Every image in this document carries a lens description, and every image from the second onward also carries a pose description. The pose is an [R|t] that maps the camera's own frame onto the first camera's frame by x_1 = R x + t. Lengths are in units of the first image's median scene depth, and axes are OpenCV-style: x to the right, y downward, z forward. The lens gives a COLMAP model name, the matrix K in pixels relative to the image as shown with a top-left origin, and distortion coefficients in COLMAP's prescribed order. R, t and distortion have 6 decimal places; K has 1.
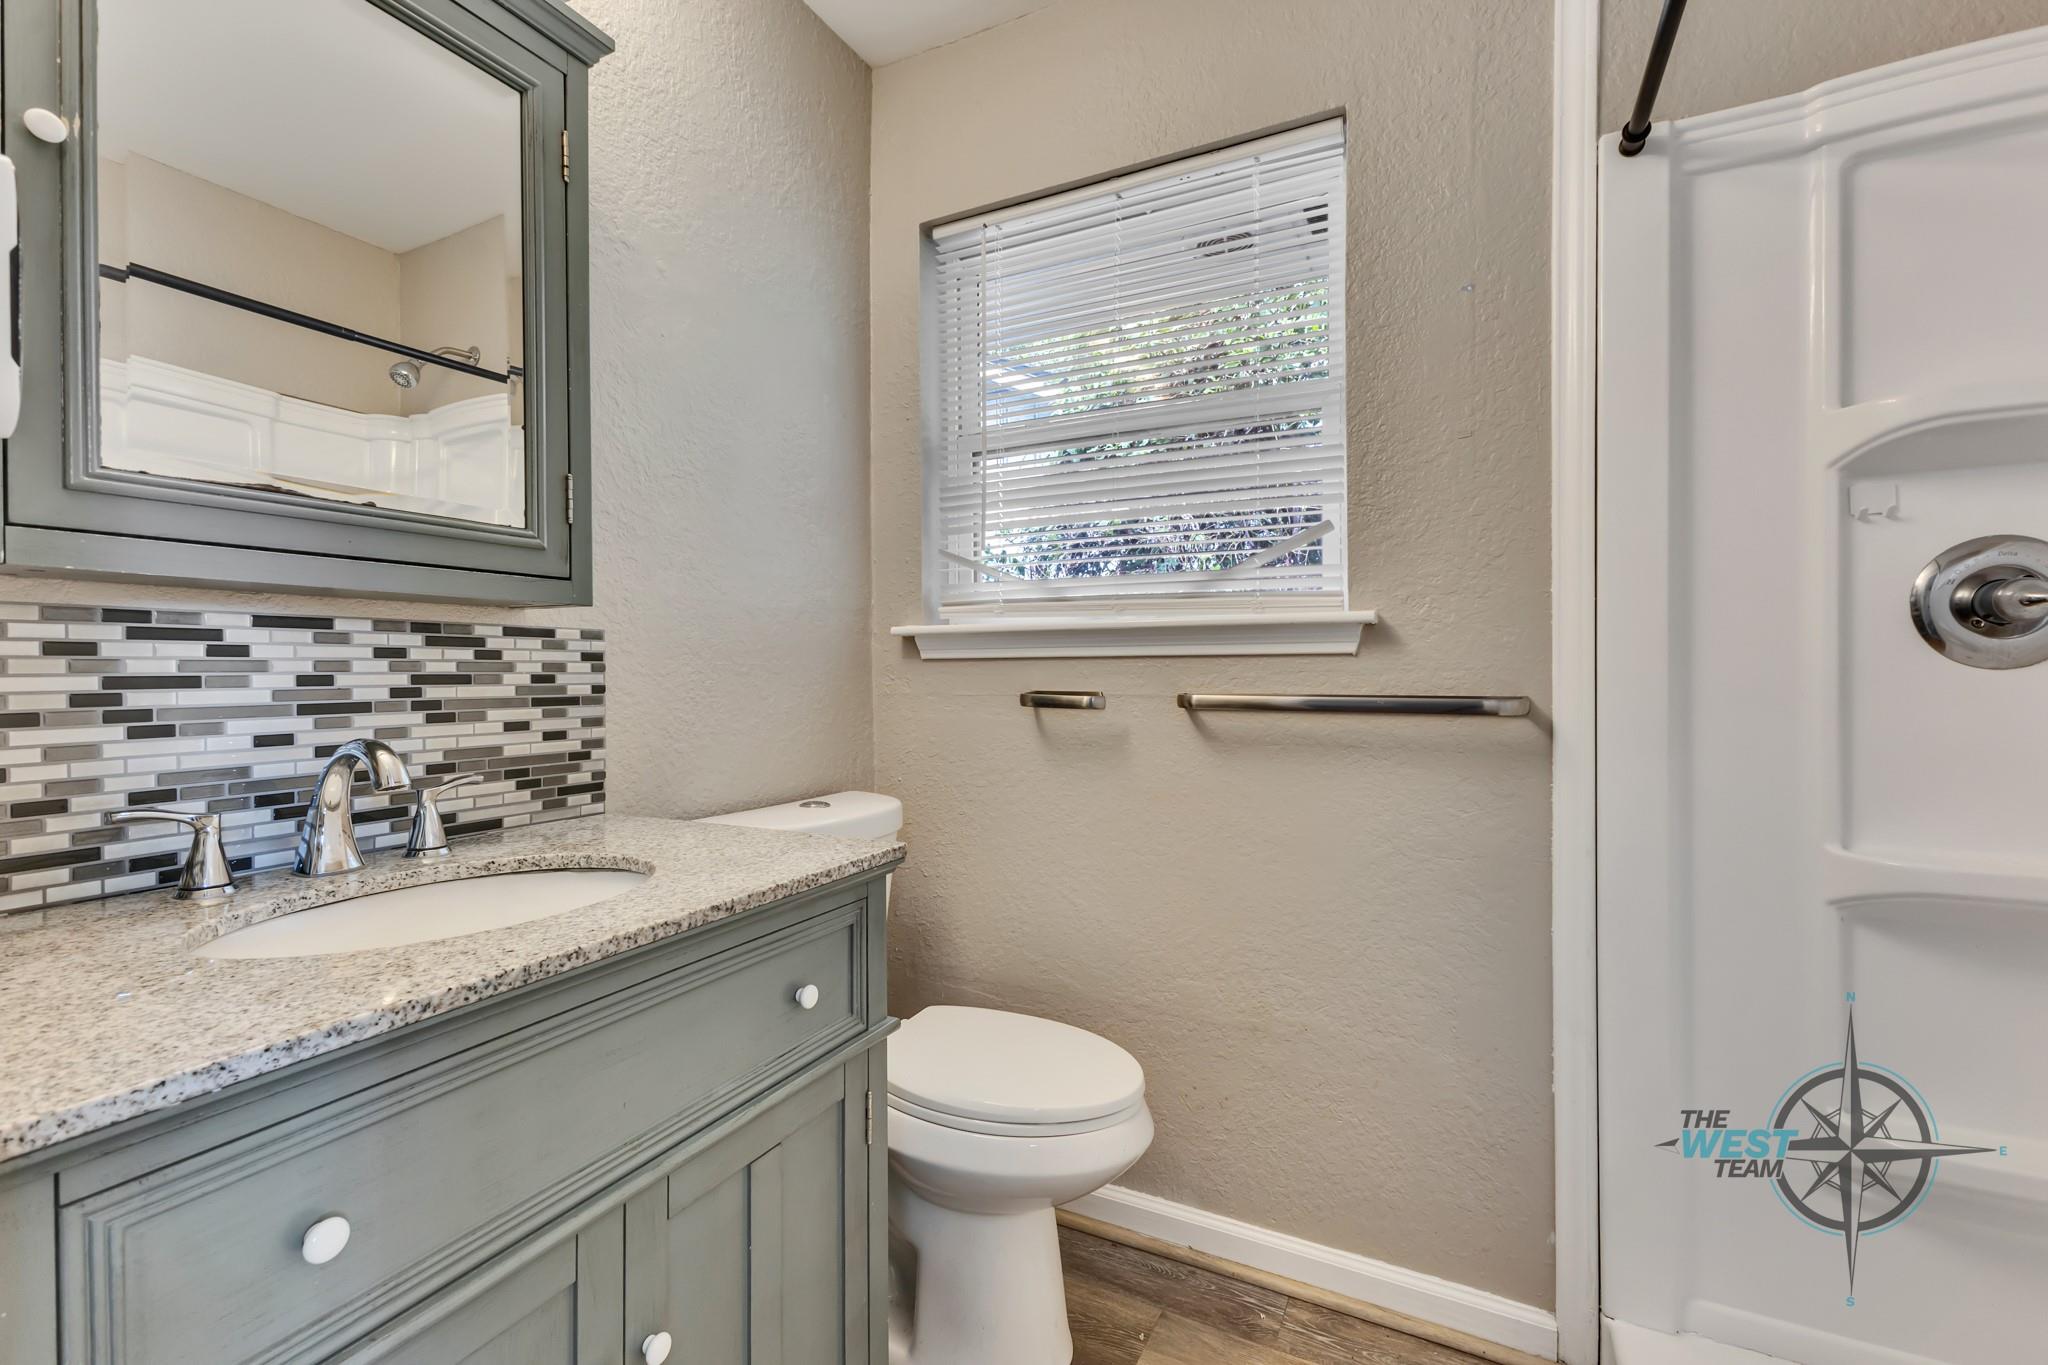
lens RADIAL K [[880.9, 0, 1012.0], [0, 880.9, 666.9], [0, 0, 1]] dist [0.019081, -0.005732]
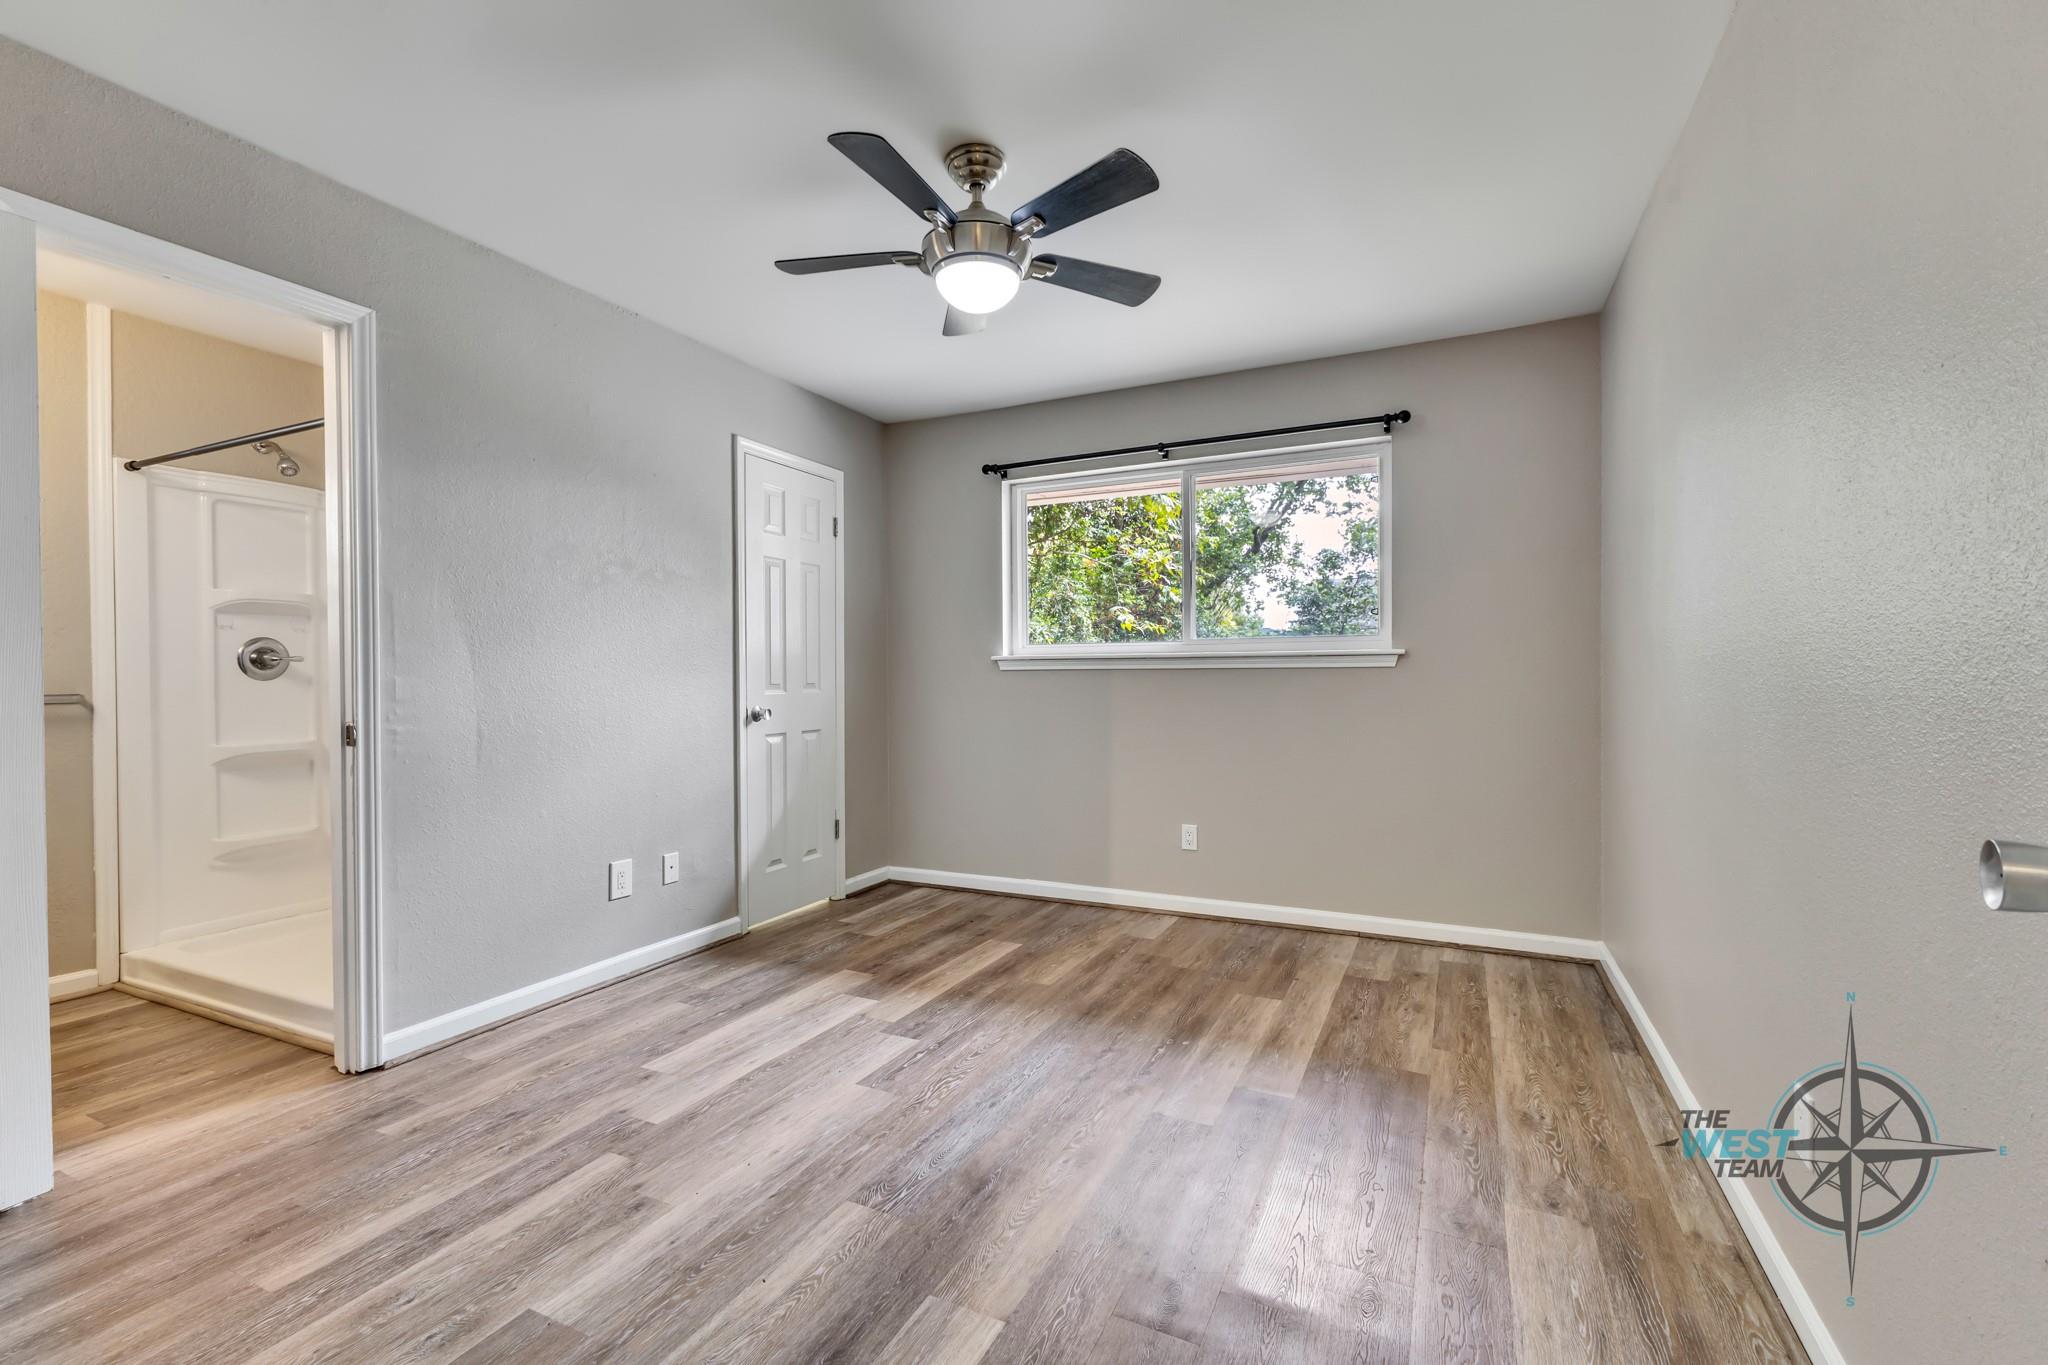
lens RADIAL K [[880.9, 0, 1013.6], [0, 880.9, 679.1], [0, 0, 1]] dist [0.019081, -0.005732]
pose [[-0.004367, -0.001242, 0.999990, -1.905123], [0.015935, 0.999872, 0.001311, 0.034449], [-0.999863, 0.015940, -0.004347, -1.515654]]
